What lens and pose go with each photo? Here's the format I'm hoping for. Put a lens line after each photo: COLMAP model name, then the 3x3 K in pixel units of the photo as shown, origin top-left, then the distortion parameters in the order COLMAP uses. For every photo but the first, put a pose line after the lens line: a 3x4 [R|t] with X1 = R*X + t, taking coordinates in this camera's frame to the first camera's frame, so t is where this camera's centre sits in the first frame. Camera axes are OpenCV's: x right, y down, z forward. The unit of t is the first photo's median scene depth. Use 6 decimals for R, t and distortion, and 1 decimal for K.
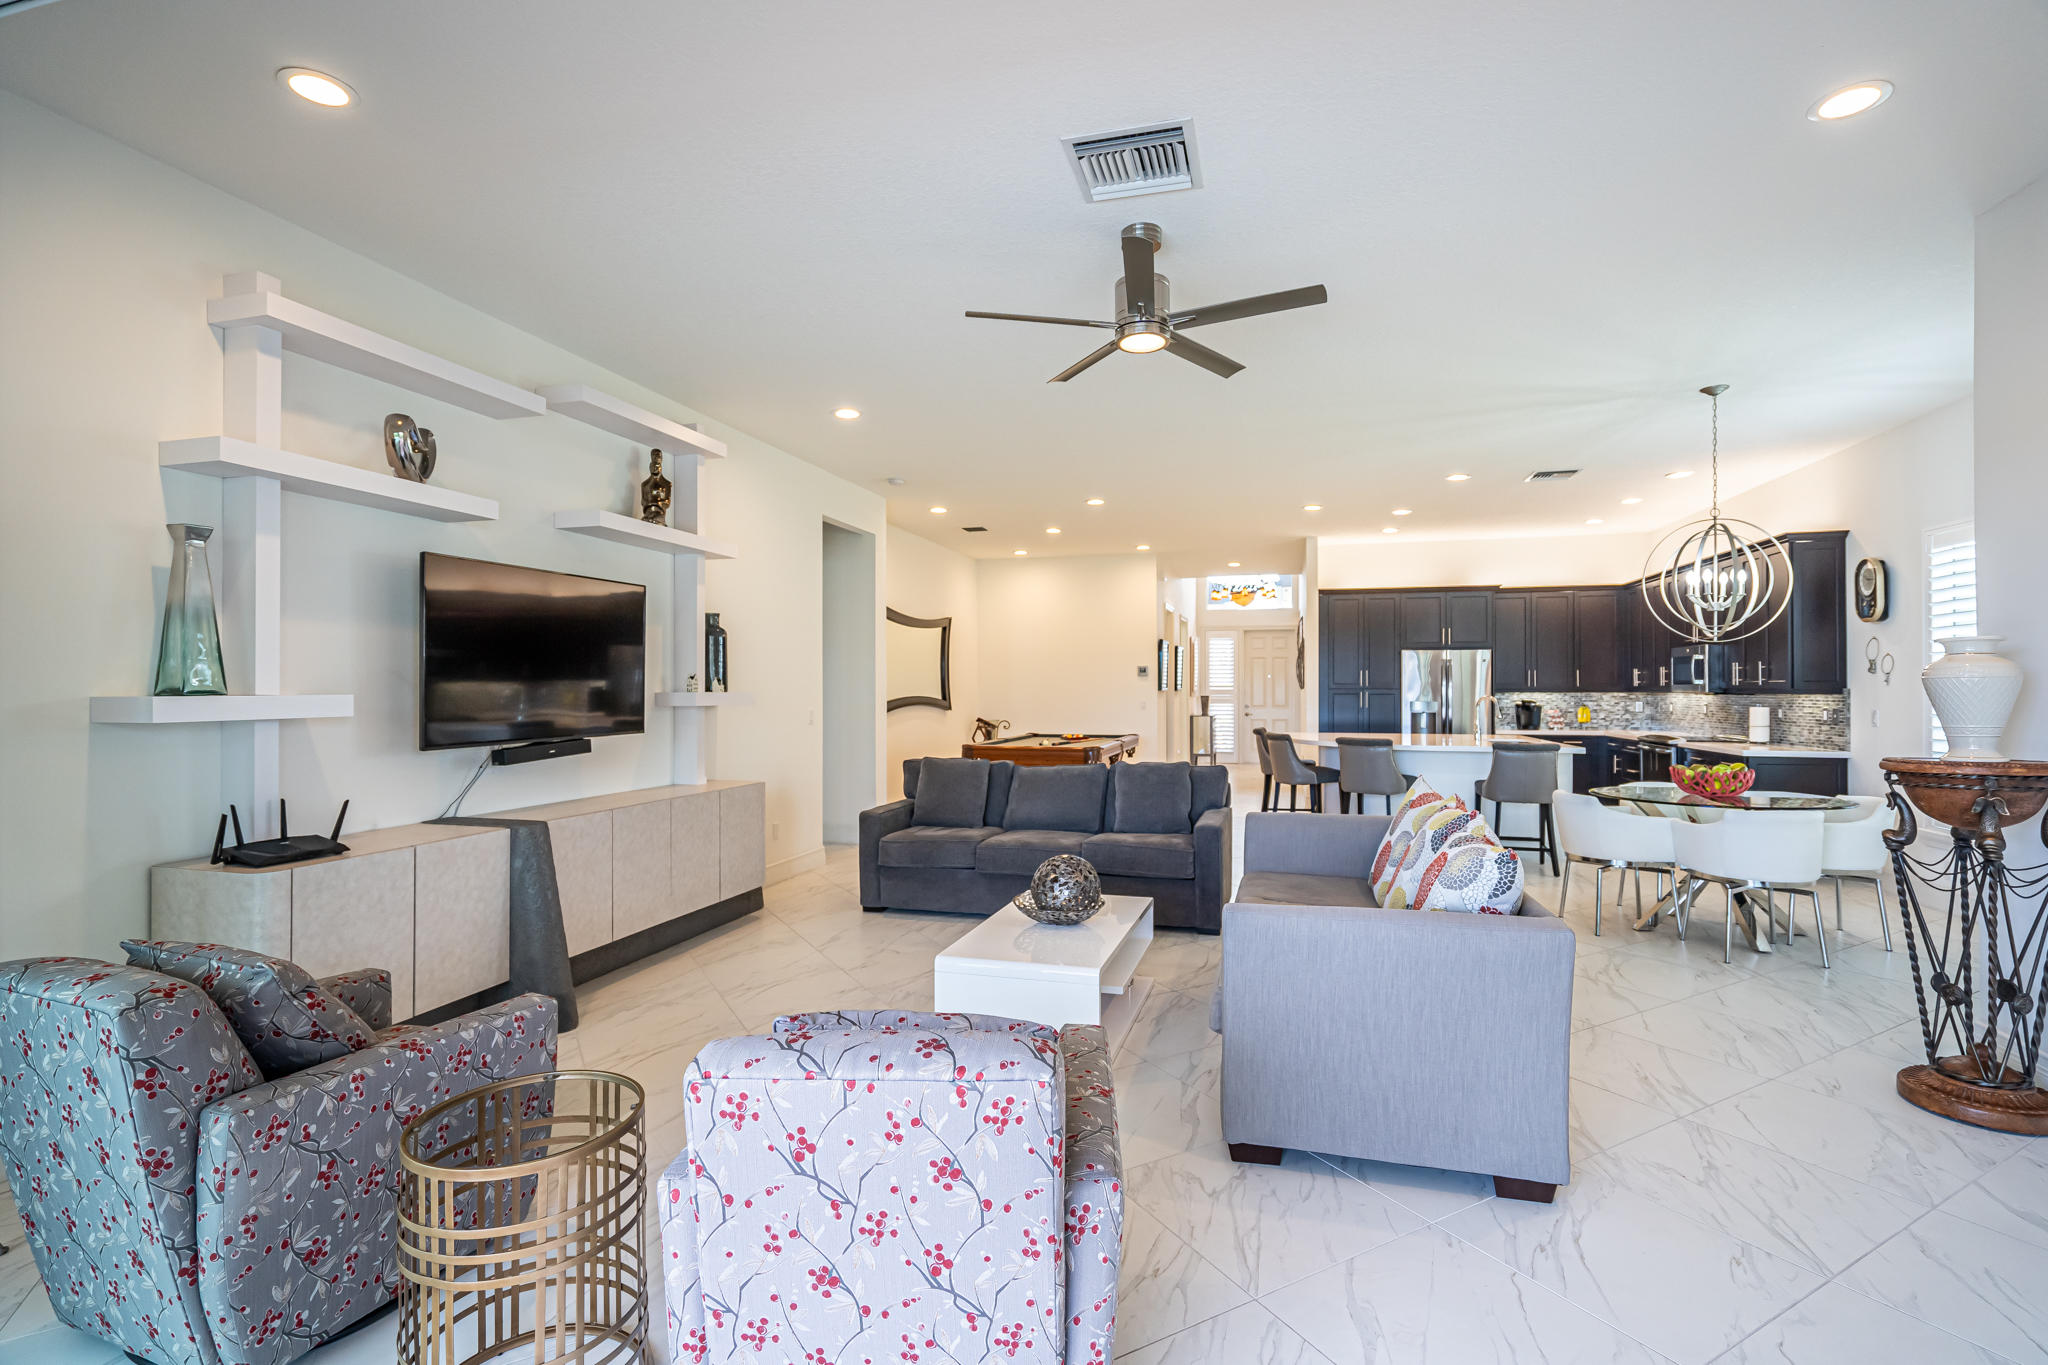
lens RADIAL K [[931.2, 0, 1033.7], [0, 931.2, 676.8], [0, 0, 1]] dist [-0.013546, 0.003620]
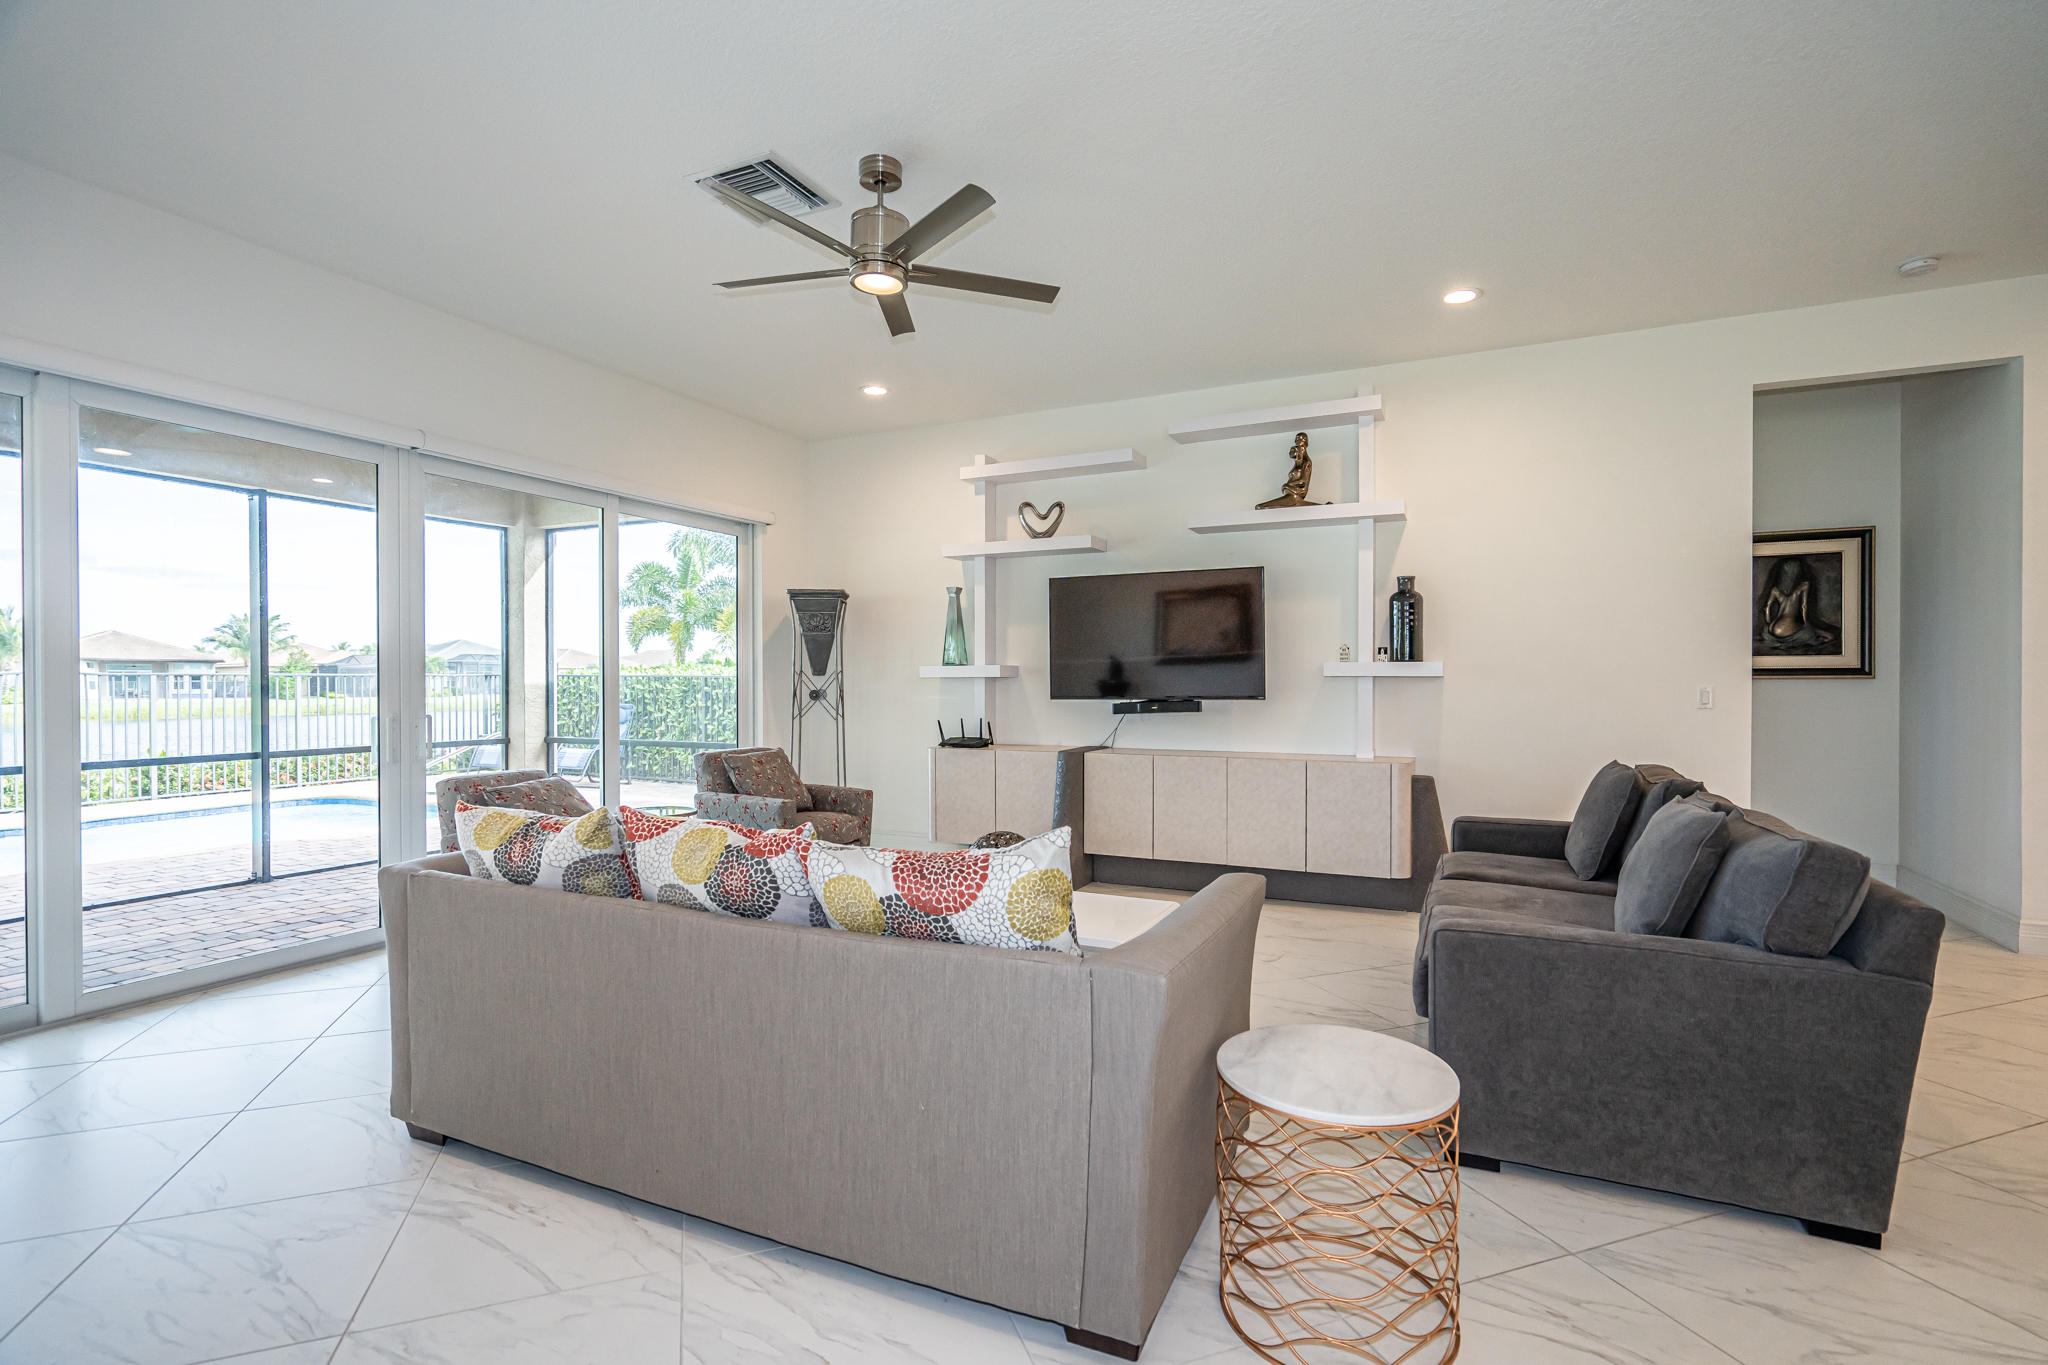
lens RADIAL K [[931.2, 0, 1002.2], [0, 931.2, 682.3], [0, 0, 1]] dist [-0.013546, 0.003620]
pose [[-0.167844, 0.002543, -0.985810, 0.552198], [0.011491, 0.999934, 0.000623, 0.026726], [0.985747, -0.011224, -0.167862, 0.669207]]
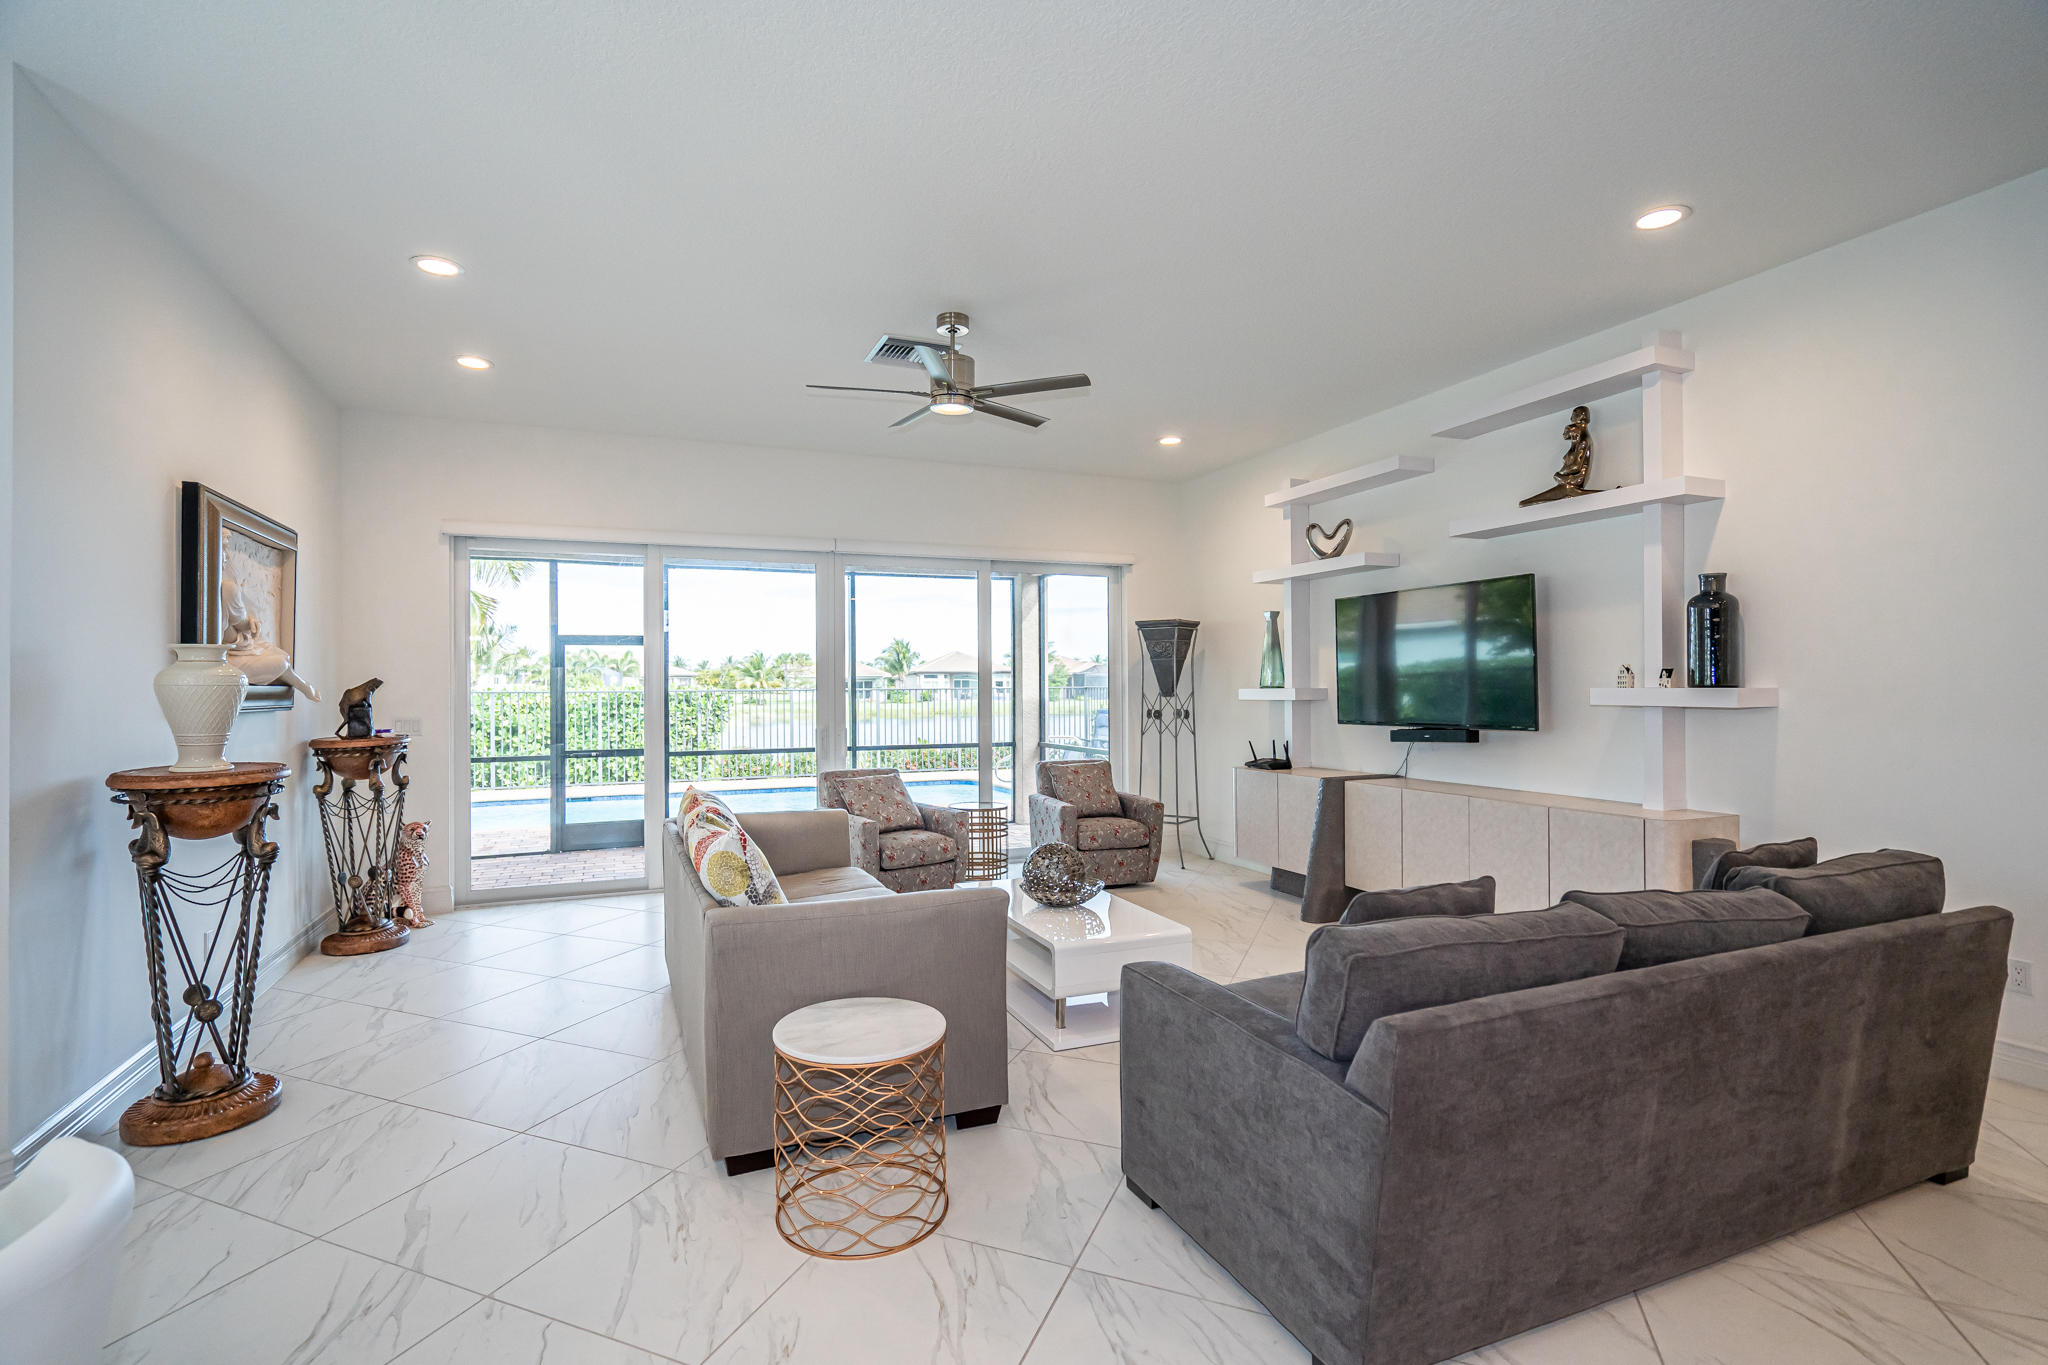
lens RADIAL K [[931.2, 0, 992.9], [0, 931.2, 674.8], [0, 0, 1]] dist [-0.013546, 0.003620]
pose [[-0.791714, -0.000247, -0.610892, 0.440343], [0.015007, 0.999690, -0.019853, 0.010326], [0.610708, -0.024885, -0.791465, 1.069858]]
